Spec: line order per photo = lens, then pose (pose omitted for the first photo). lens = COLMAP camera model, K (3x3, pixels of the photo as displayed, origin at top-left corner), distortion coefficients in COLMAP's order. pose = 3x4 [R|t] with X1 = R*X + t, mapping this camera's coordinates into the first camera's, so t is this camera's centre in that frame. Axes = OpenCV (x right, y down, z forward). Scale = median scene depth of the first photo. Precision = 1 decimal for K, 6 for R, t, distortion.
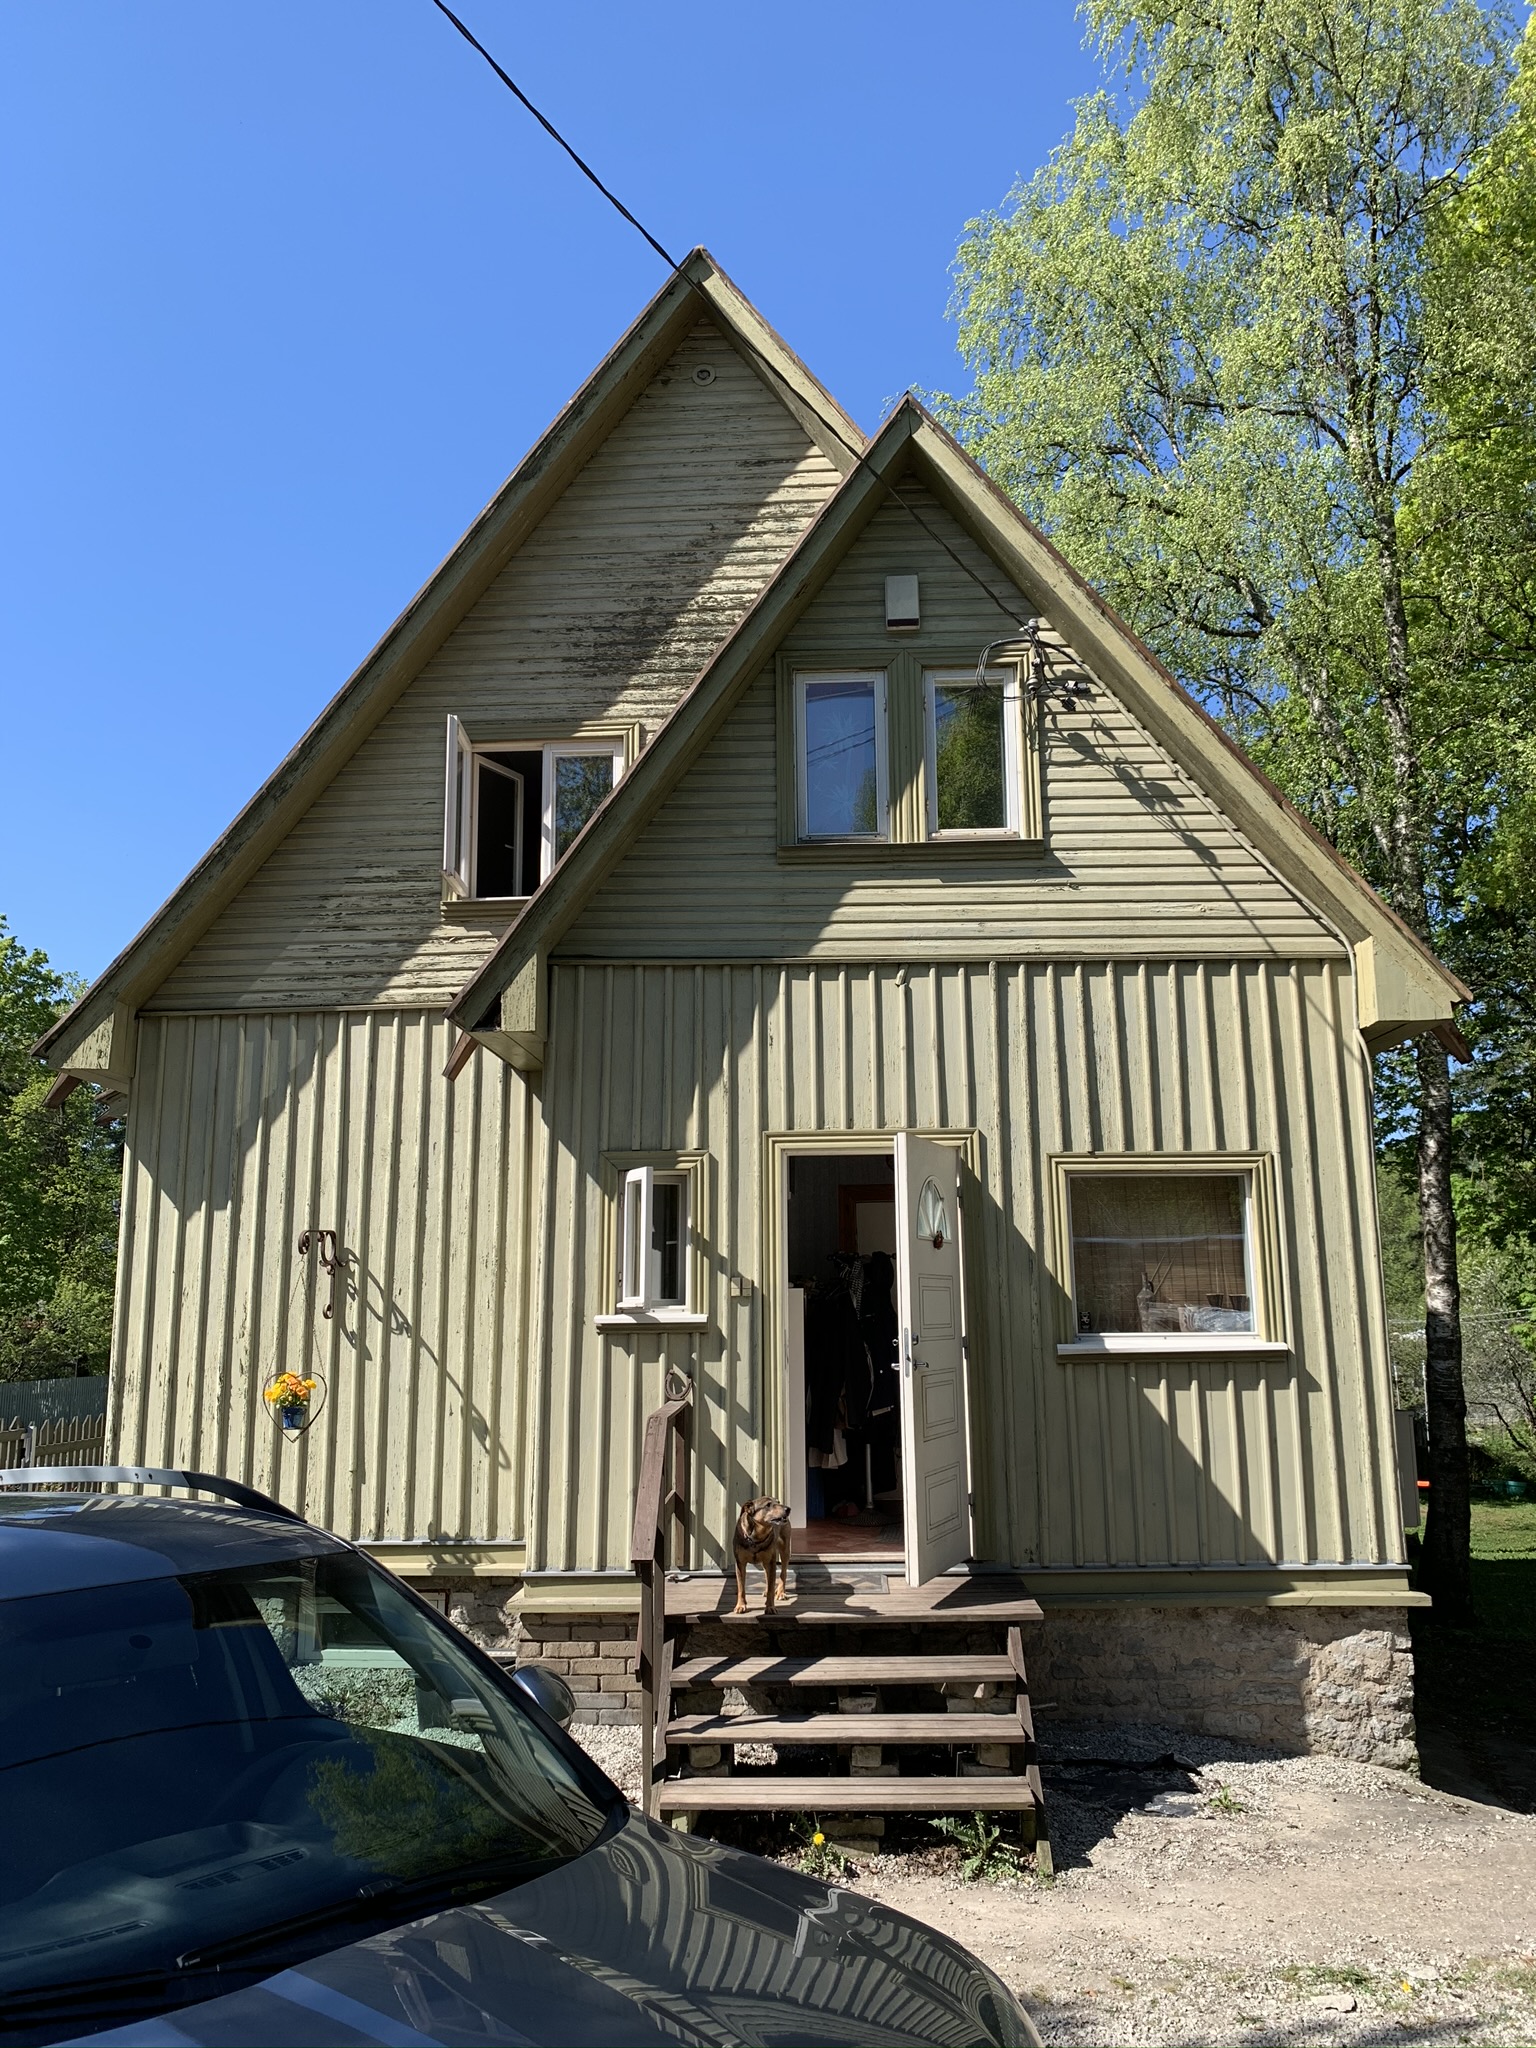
lens RADIAL K [[1565.2, 0, 761.3], [0, 1565.2, 1021.1], [0, 0, 1]] dist [0.035692, -0.032238]
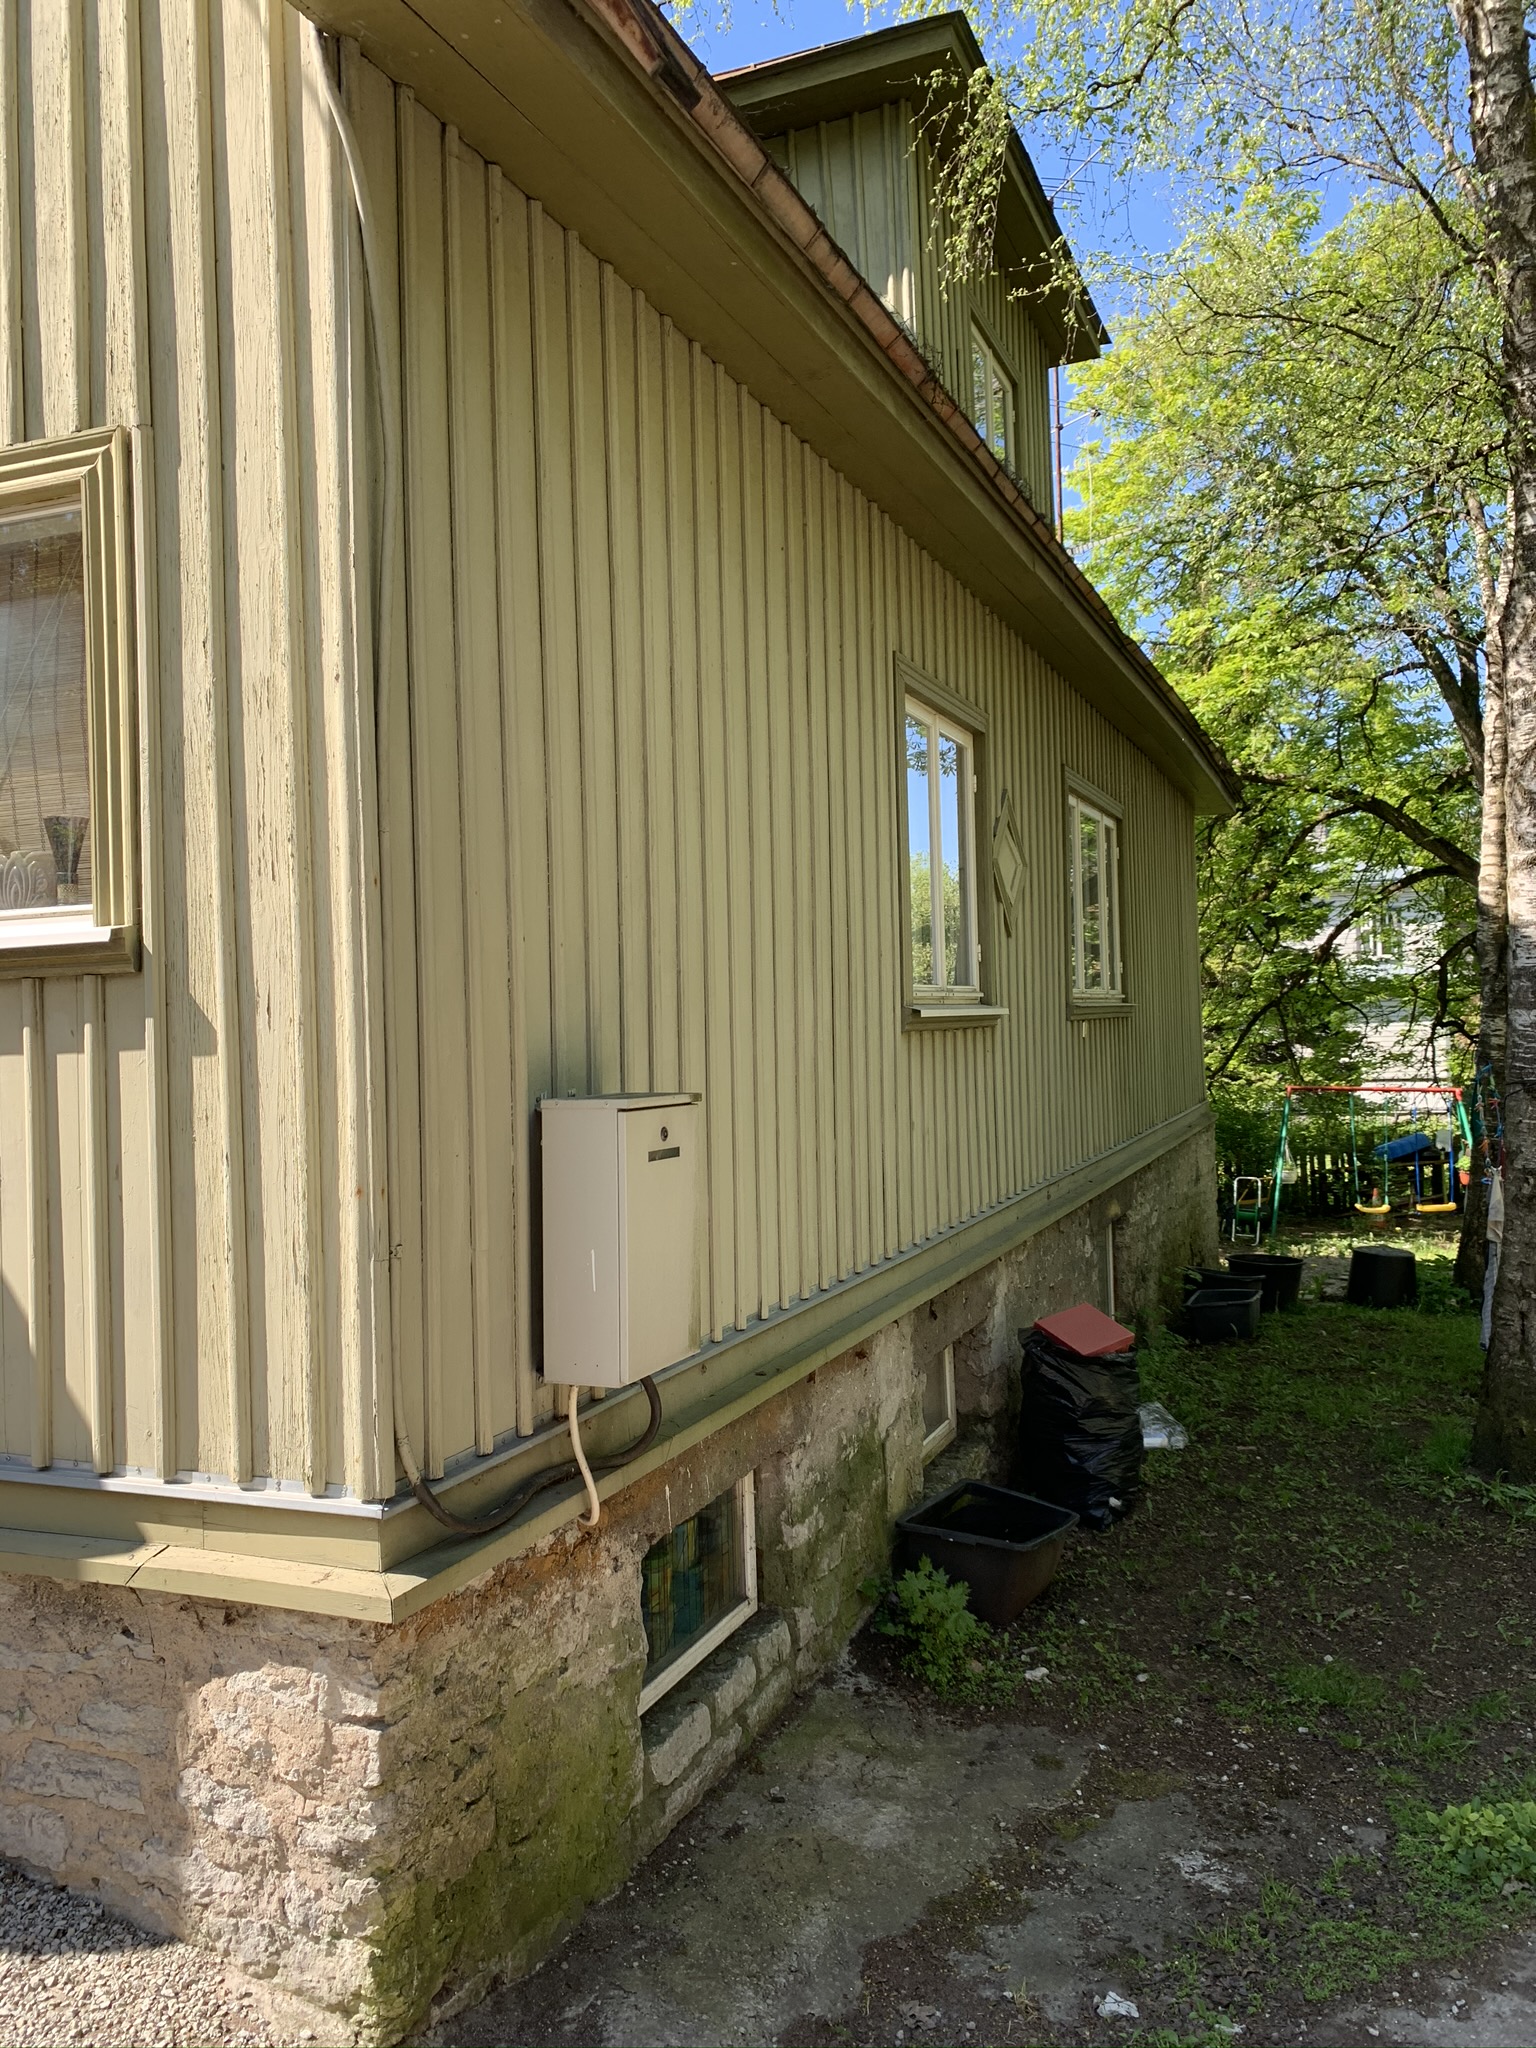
lens RADIAL K [[1565.2, 0, 773.3], [0, 1565.2, 1029.9], [0, 0, 1]] dist [0.035692, -0.032238]
pose [[0.937099, -0.017669, -0.348616, 0.633167], [0.085730, 0.979778, 0.180789, 0.179355], [0.338372, -0.199304, 0.919664, 0.723485]]
